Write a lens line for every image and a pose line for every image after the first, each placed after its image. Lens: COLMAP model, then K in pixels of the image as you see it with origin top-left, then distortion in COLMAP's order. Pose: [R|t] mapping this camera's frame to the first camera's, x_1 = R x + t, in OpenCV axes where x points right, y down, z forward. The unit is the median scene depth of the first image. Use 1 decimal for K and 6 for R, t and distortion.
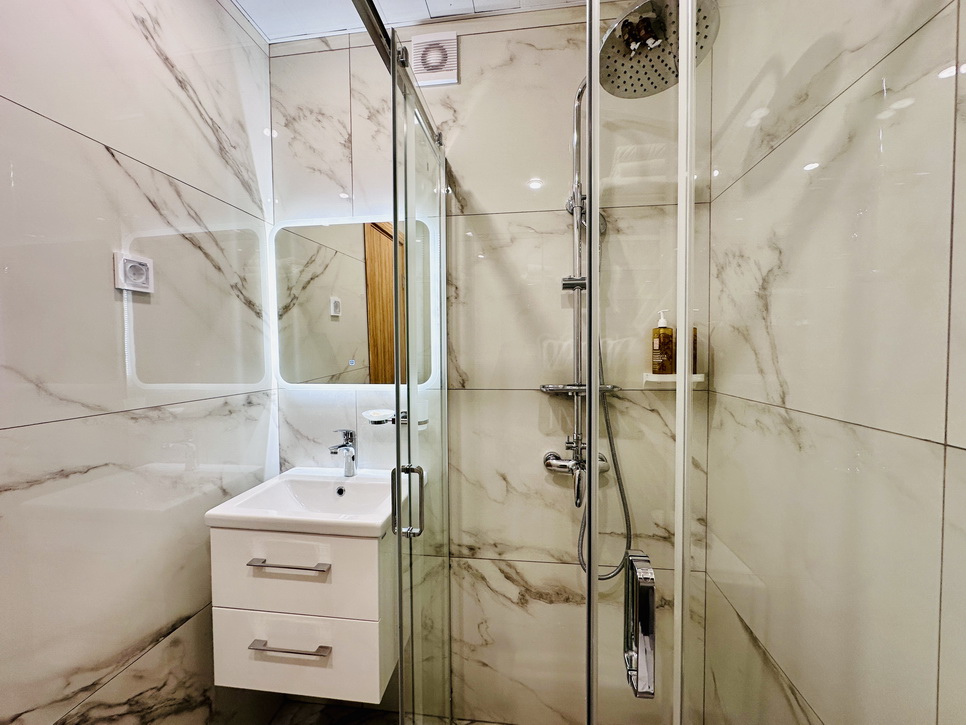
lens RADIAL K [[386.5, 0, 481.2], [0, 386.5, 361.6], [0, 0, 1]] dist [-0.002077, -0.000015]
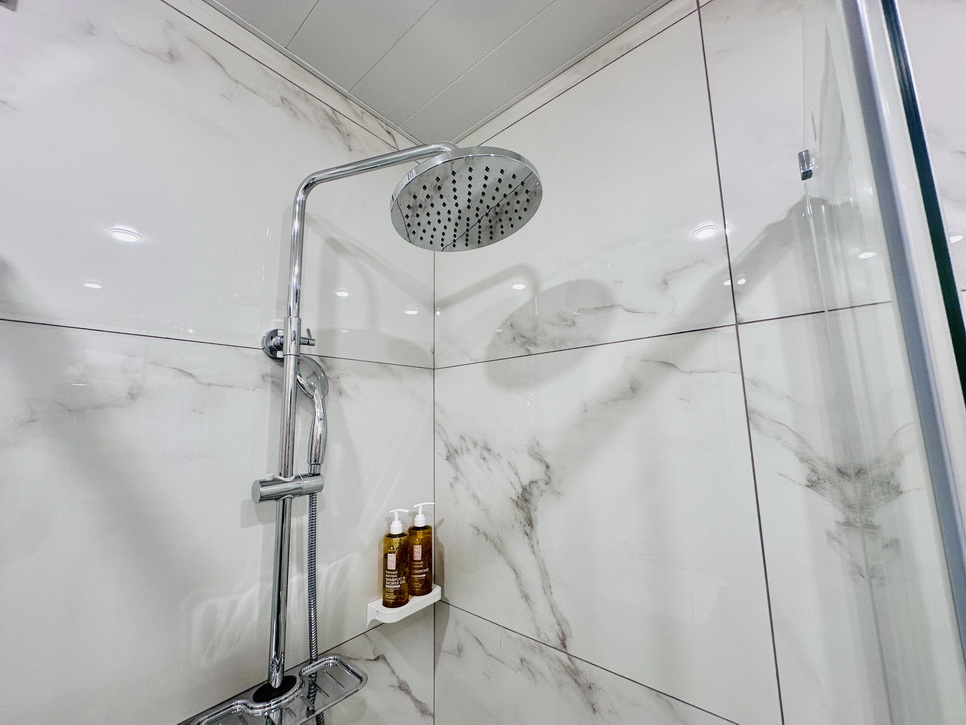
lens RADIAL K [[386.5, 0, 481.2], [0, 386.5, 361.6], [0, 0, 1]] dist [-0.002077, -0.000015]
pose [[0.547331, 0.116742, 0.828734, -0.089279], [0.040265, 0.985404, -0.165404, -0.297637], [-0.835947, 0.123899, 0.534641, 0.465165]]
